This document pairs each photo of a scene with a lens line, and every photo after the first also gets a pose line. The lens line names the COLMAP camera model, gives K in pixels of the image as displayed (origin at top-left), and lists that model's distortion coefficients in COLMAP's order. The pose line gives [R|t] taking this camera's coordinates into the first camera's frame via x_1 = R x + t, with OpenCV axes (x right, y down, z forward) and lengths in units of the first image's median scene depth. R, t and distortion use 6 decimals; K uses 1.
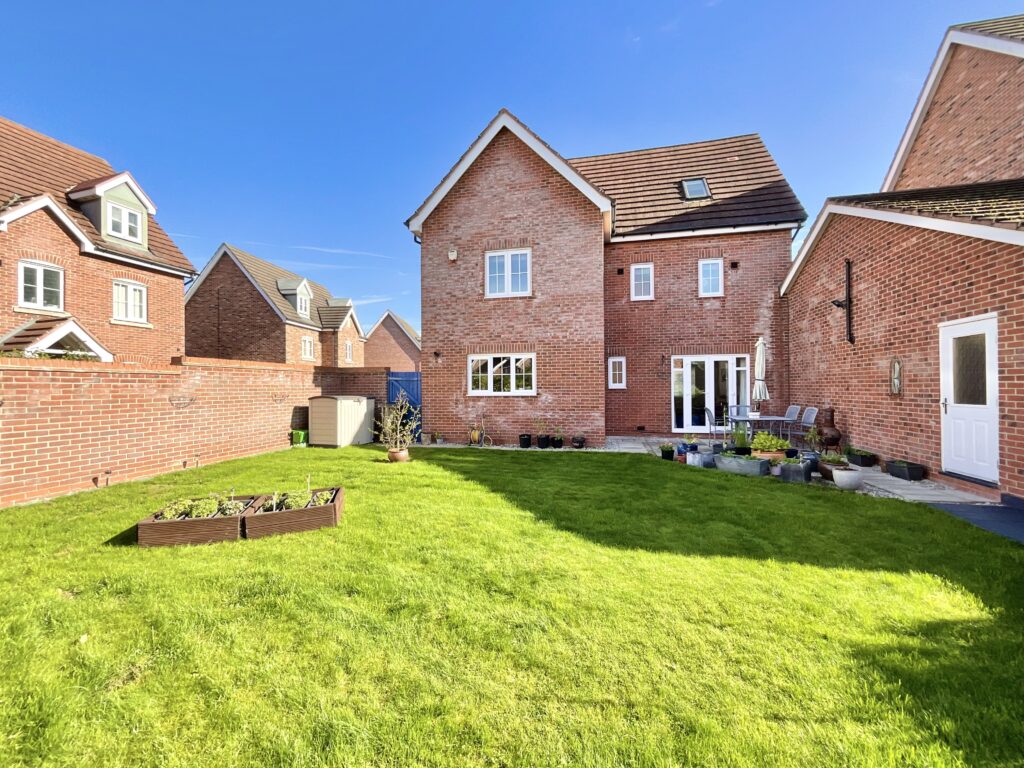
lens RADIAL K [[417.0, 0, 512.0], [0, 417.0, 384.0], [0, 0, 1]] dist [-0.001581, 0.000128]
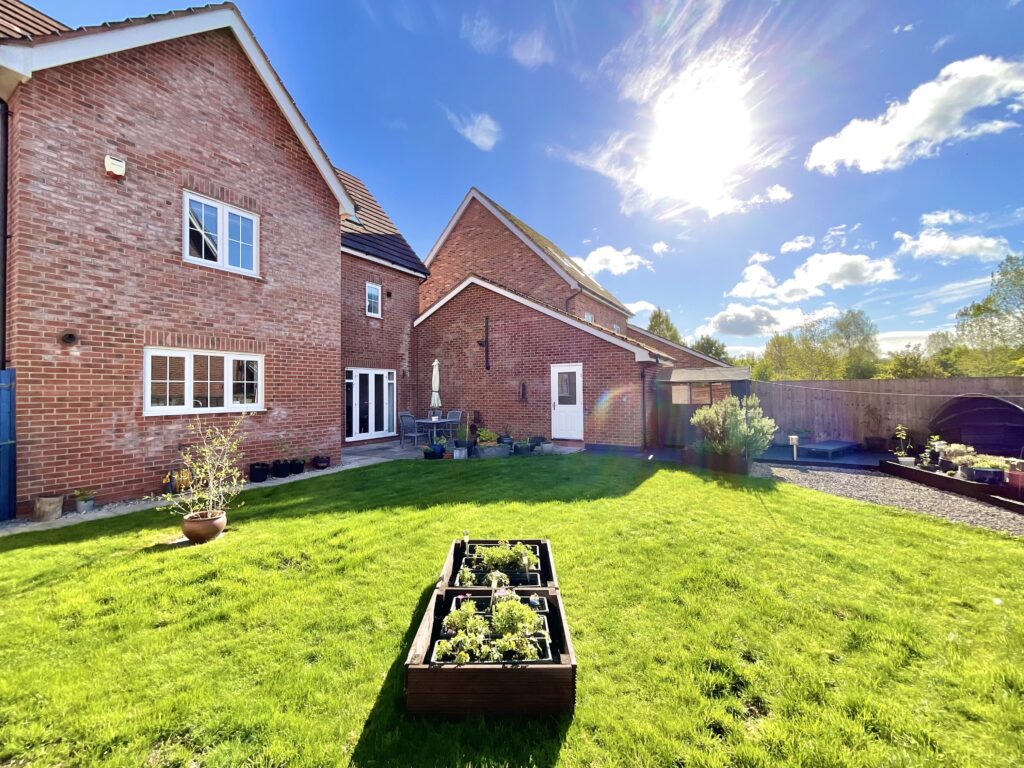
lens RADIAL K [[417.0, 0, 512.0], [0, 417.0, 384.0], [0, 0, 1]] dist [-0.001581, 0.000128]
pose [[0.292361, 0.020205, 0.956095, -0.535685], [-0.003430, 0.999792, -0.020080, -0.007249], [-0.956302, 0.002591, 0.292369, 0.342458]]
